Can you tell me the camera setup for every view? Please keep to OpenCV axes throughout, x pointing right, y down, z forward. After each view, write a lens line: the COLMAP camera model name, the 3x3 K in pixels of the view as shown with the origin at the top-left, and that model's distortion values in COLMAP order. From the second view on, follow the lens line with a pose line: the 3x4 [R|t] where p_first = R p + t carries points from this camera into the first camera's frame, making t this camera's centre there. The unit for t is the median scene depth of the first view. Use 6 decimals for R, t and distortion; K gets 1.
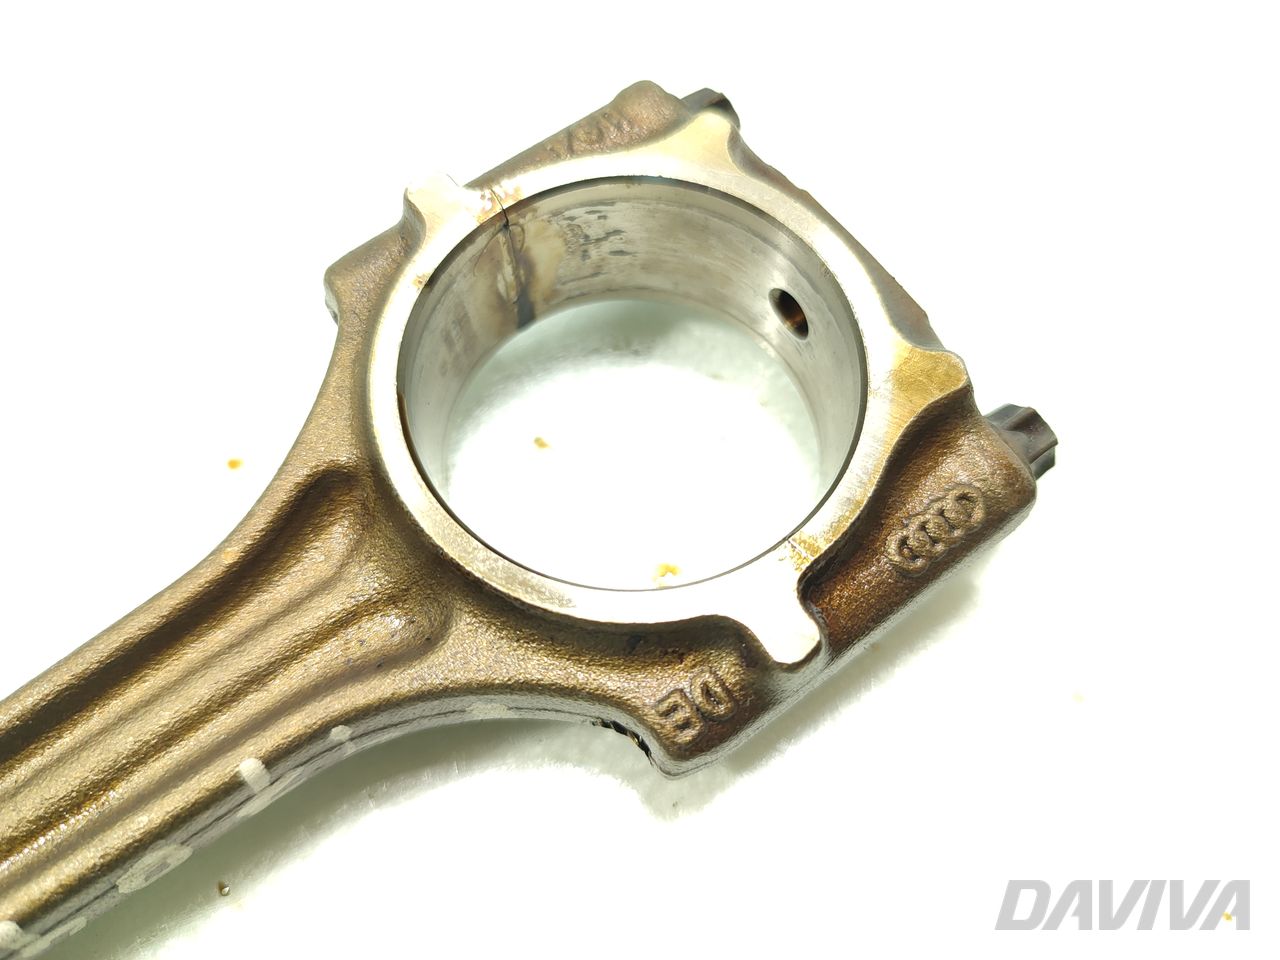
lens RADIAL K [[998.1, 0, 640.0], [0, 998.1, 480.0], [0, 0, 1]] dist [-0.057749, -0.001263]
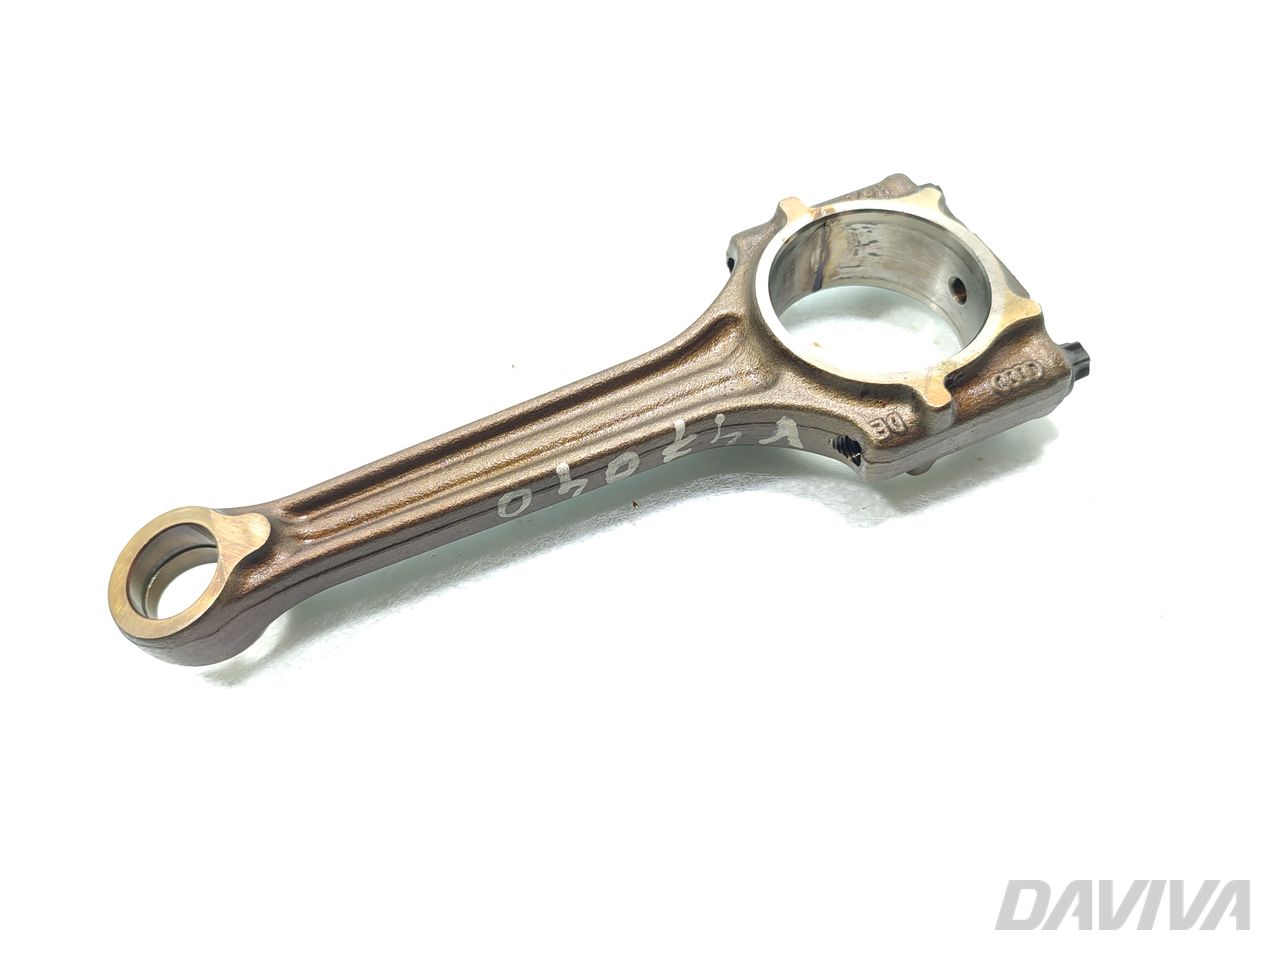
lens RADIAL K [[988.5, 0, 640.0], [0, 988.5, 480.0], [0, 0, 1]] dist [-0.005641, -0.002104]
pose [[0.971615, 0.158422, -0.175688, -0.058898], [-0.186652, 0.969655, -0.157893, 0.634723], [0.145343, 0.186203, 0.971701, -0.933334]]
